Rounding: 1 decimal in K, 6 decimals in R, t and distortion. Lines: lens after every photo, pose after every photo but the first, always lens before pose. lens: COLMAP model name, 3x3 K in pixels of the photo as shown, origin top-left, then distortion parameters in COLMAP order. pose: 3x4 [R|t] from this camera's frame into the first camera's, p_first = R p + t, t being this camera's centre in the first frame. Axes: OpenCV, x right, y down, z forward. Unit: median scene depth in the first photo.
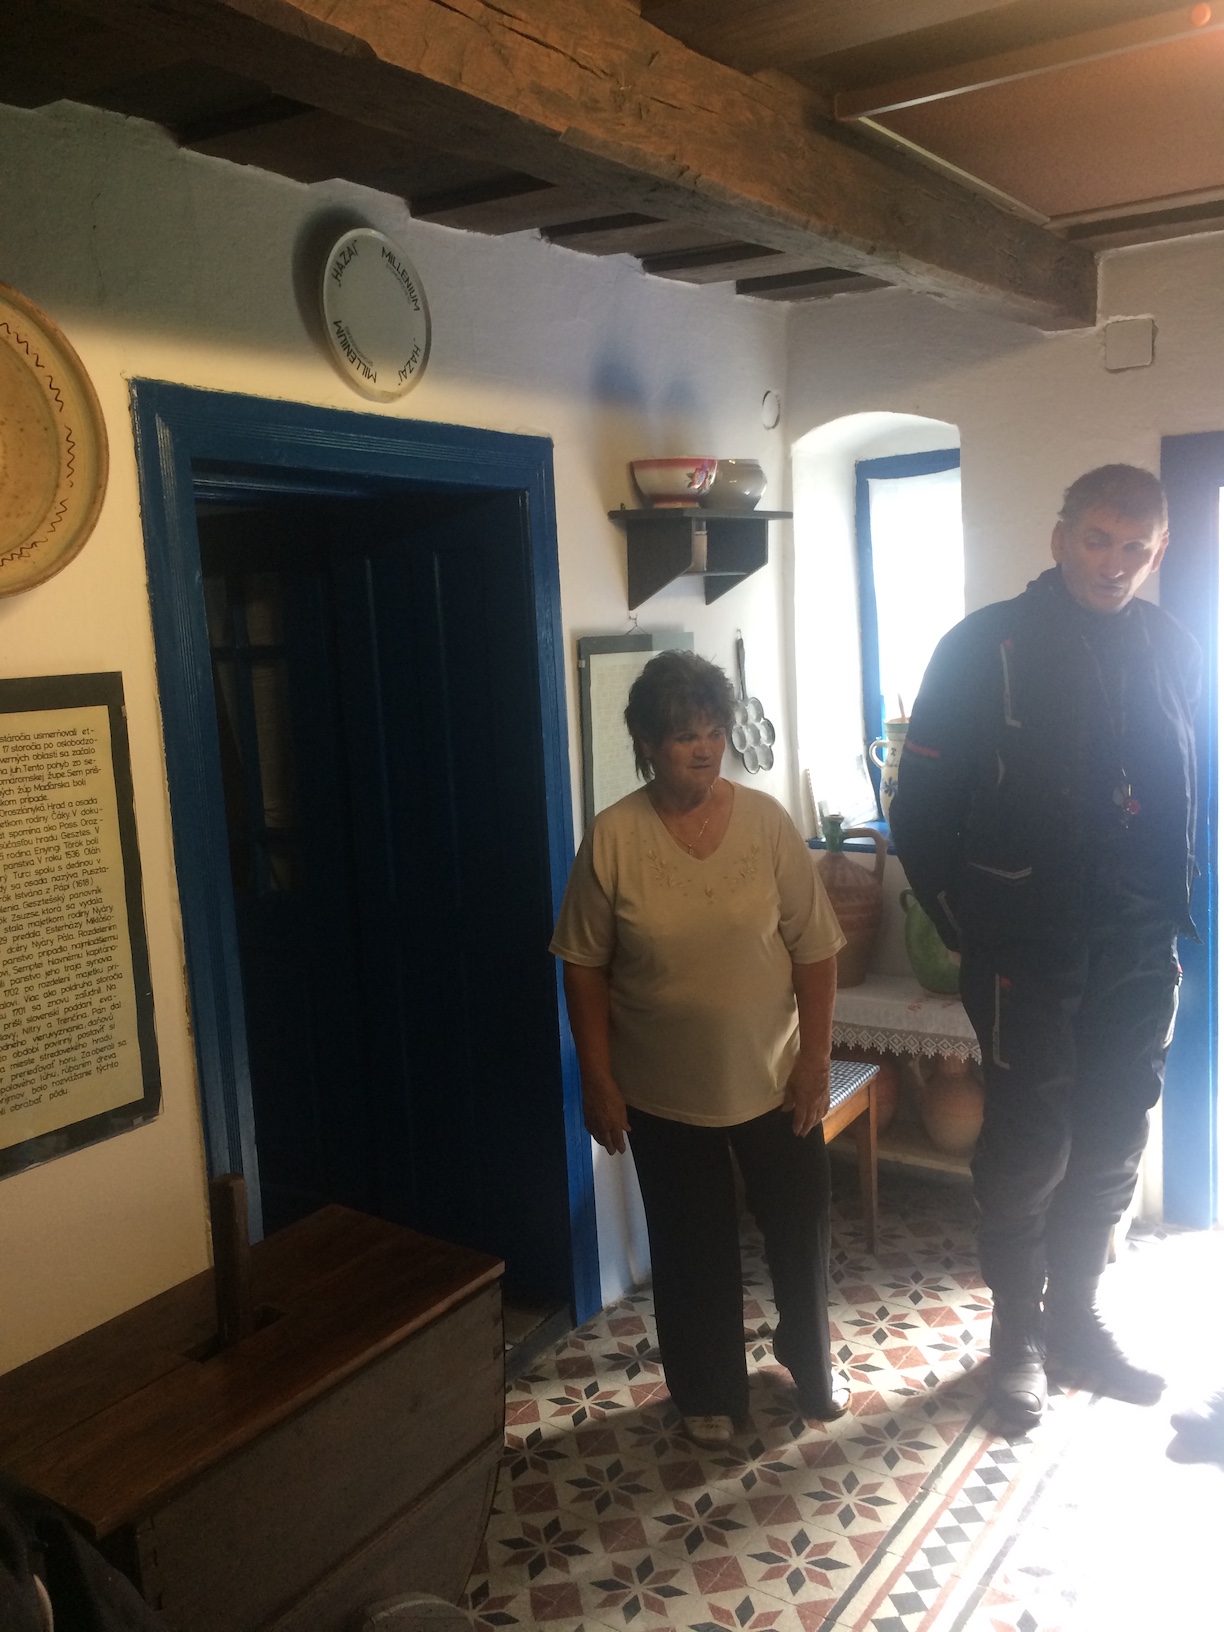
lens RADIAL K [[1394.9, 0, 612.0], [0, 1394.9, 816.0], [0, 0, 1]] dist [0.093908, -0.134662]
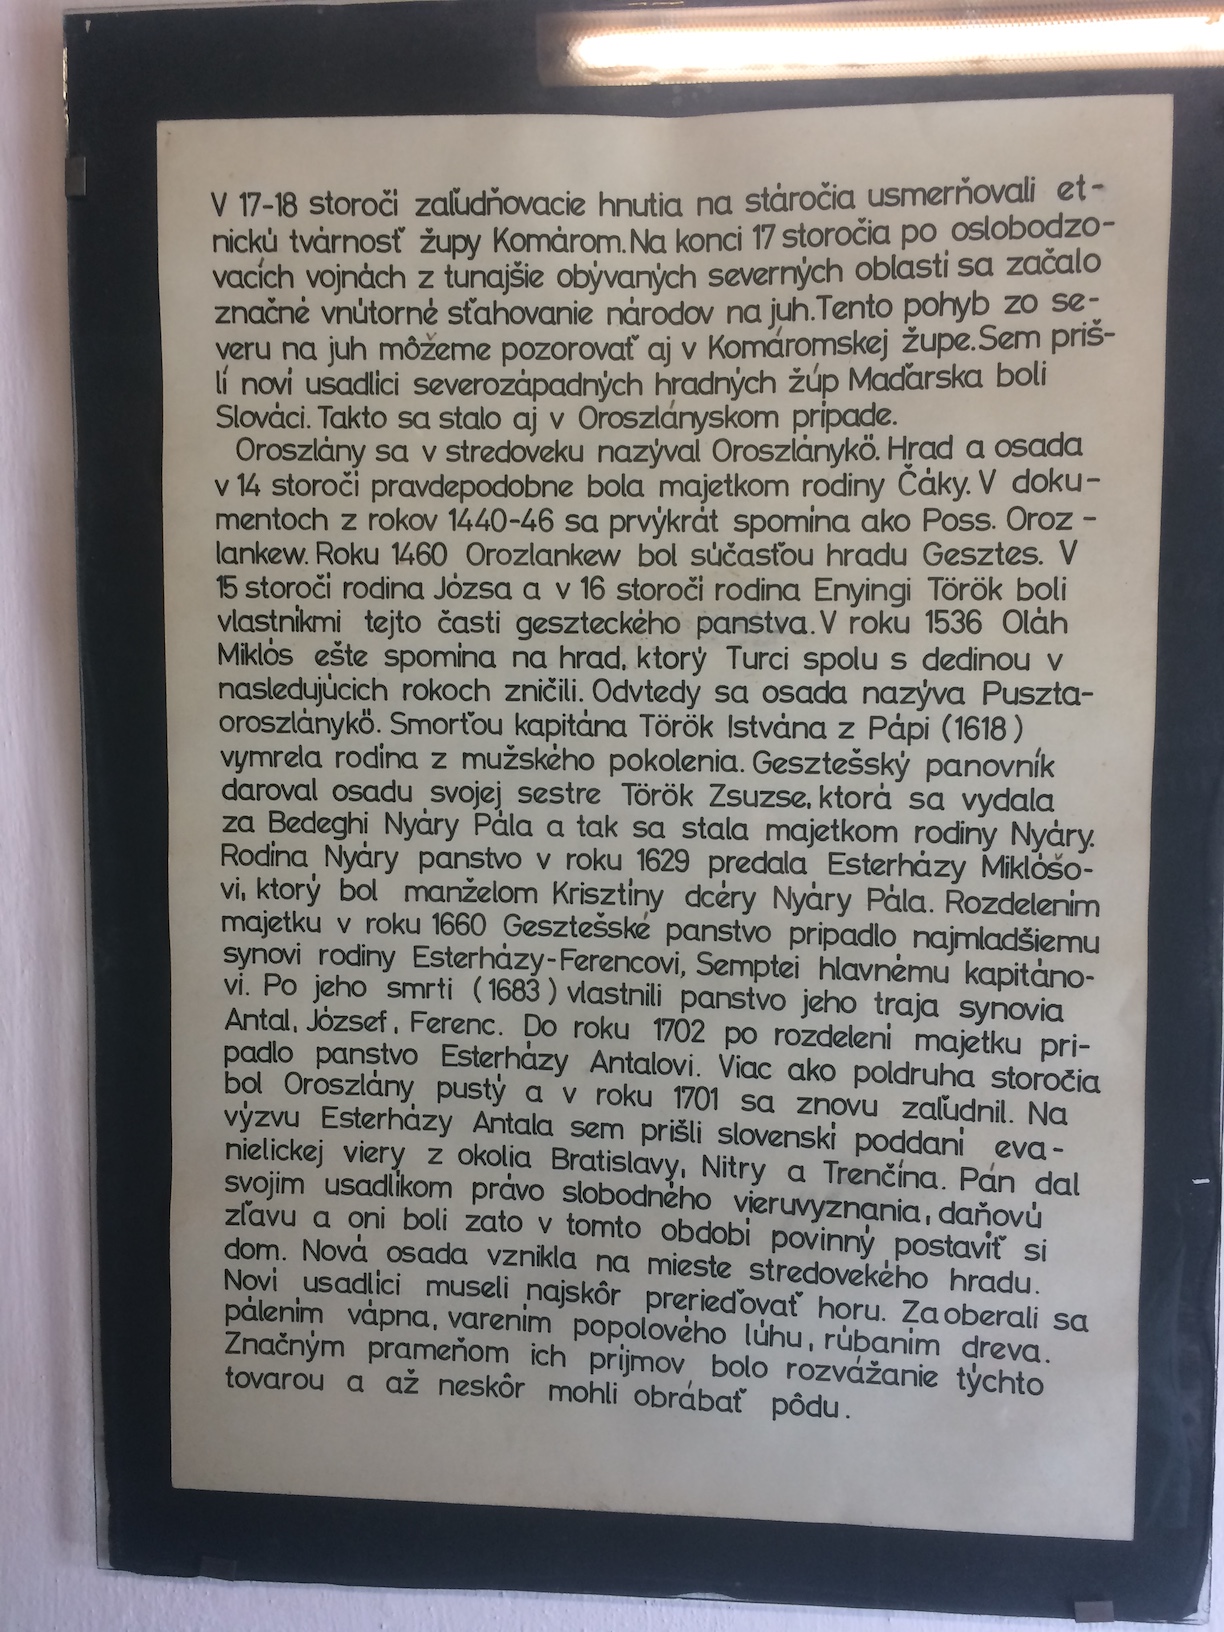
lens RADIAL K [[1394.9, 0, 612.0], [0, 1394.9, 816.0], [0, 0, 1]] dist [0.093908, -0.134662]
pose [[0.489611, 0.100726, -0.866103, -0.164338], [-0.146872, 0.988639, 0.031949, 0.068411], [0.859482, 0.111564, 0.498843, 0.807068]]
